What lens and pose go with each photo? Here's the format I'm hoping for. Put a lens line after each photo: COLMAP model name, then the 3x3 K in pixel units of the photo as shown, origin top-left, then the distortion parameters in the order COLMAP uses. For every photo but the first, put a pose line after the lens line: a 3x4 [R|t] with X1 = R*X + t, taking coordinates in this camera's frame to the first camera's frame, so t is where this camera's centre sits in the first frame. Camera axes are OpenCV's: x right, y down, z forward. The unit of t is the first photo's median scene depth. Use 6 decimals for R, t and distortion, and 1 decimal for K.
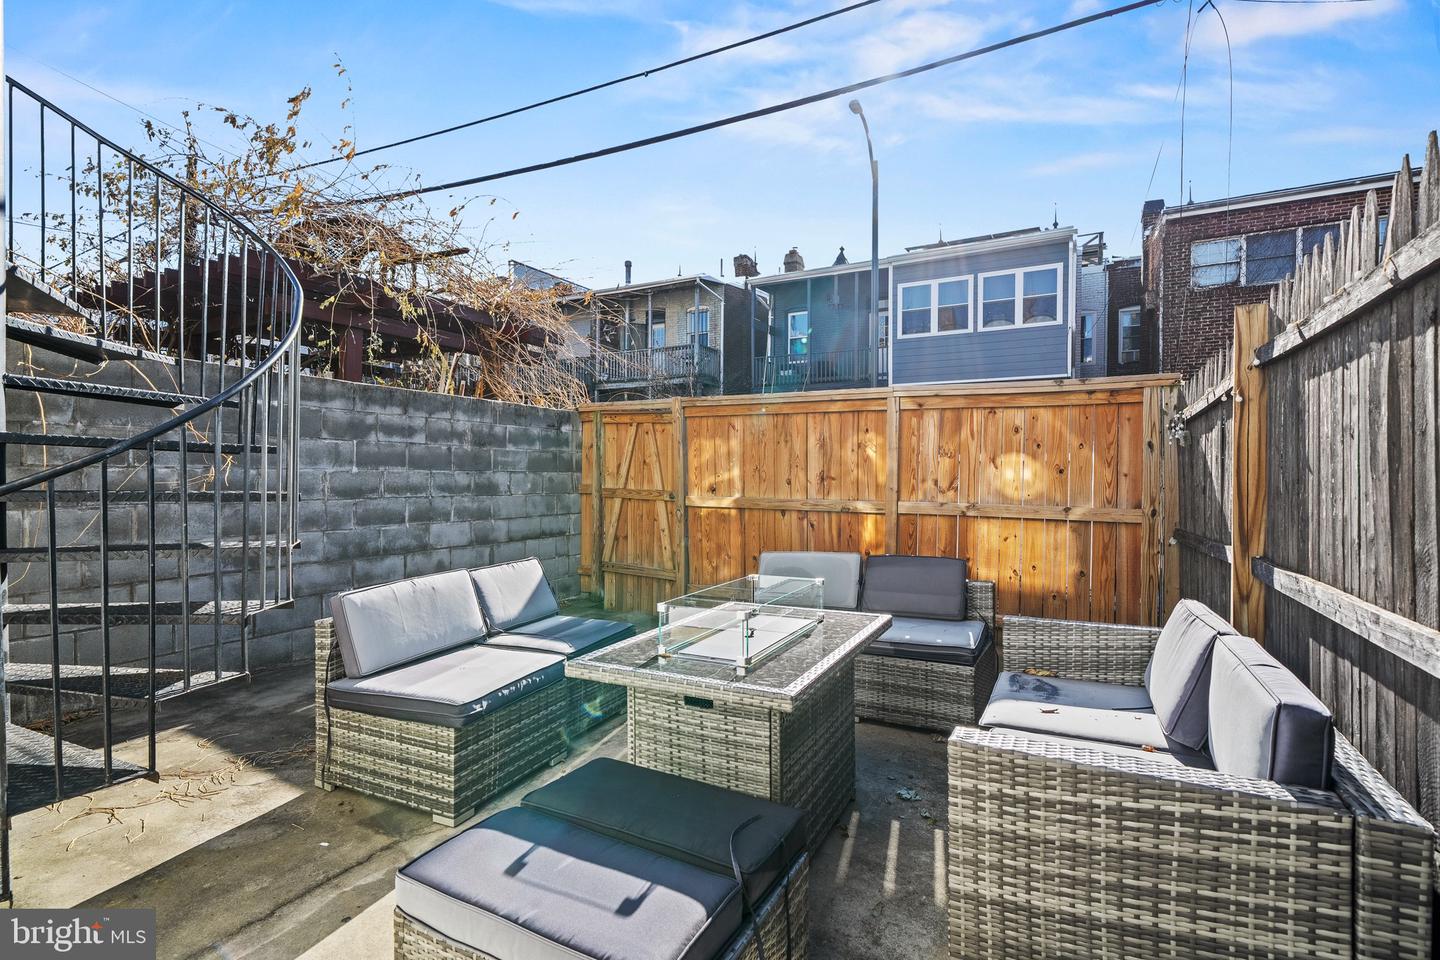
lens RADIAL K [[673.5, 0, 723.8], [0, 673.5, 477.9], [0, 0, 1]] dist [-0.003923, 0.000374]
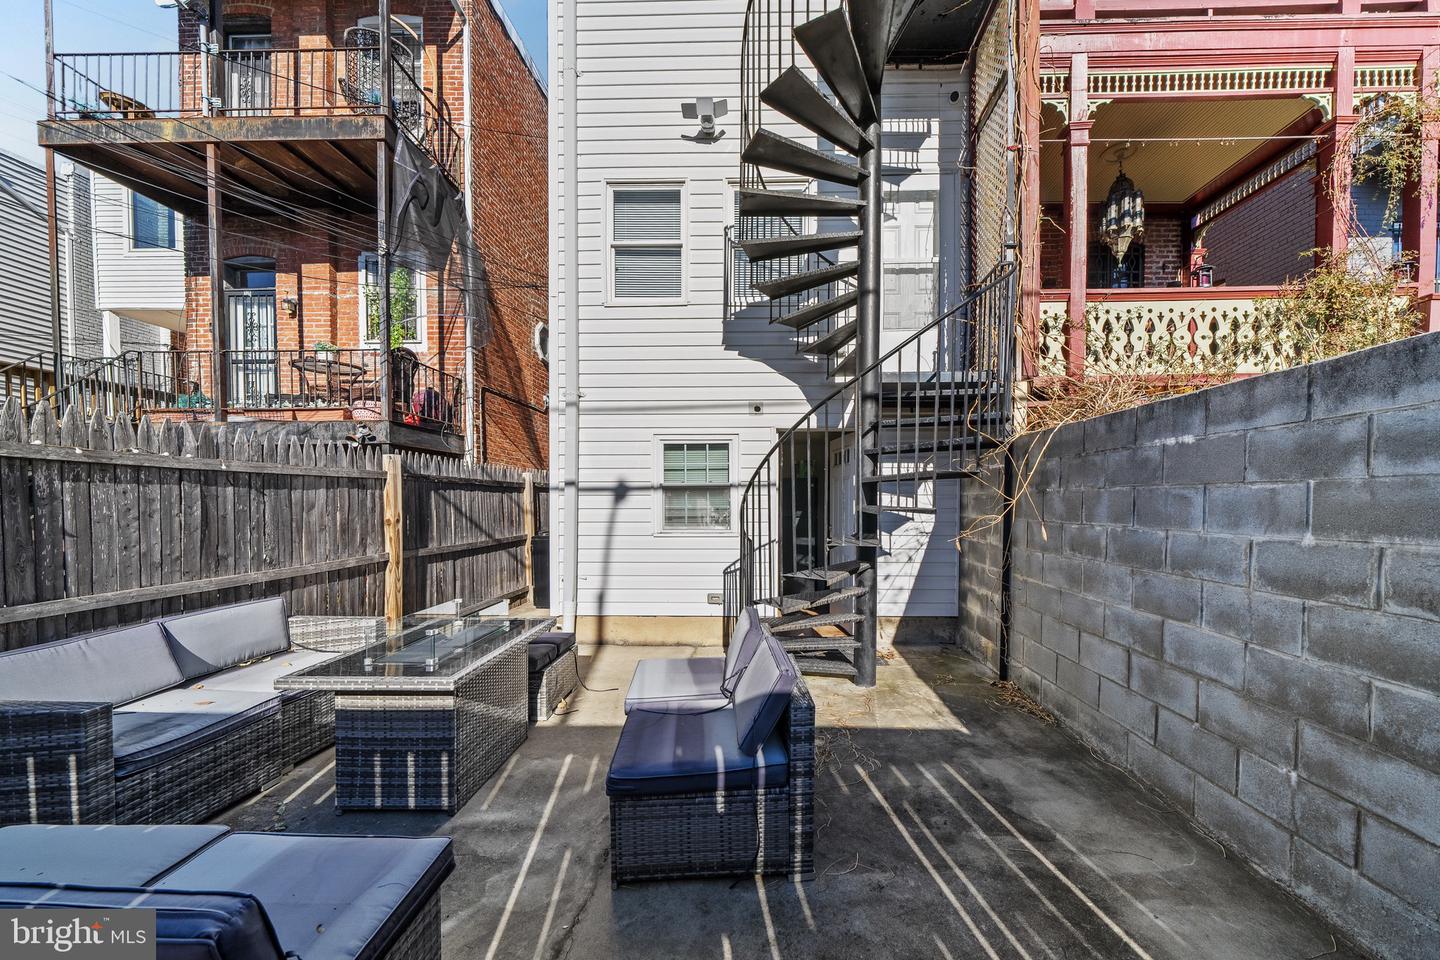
lens RADIAL K [[497.0, 0, 718.8], [0, 497.0, 509.0], [0, 0, 1]] dist [-0.000697, -0.000036]
pose [[-0.901032, 0.008252, -0.433675, 0.000456], [-0.000140, 0.999813, 0.019313, -0.041921], [0.433753, 0.017463, -0.900863, 1.144597]]
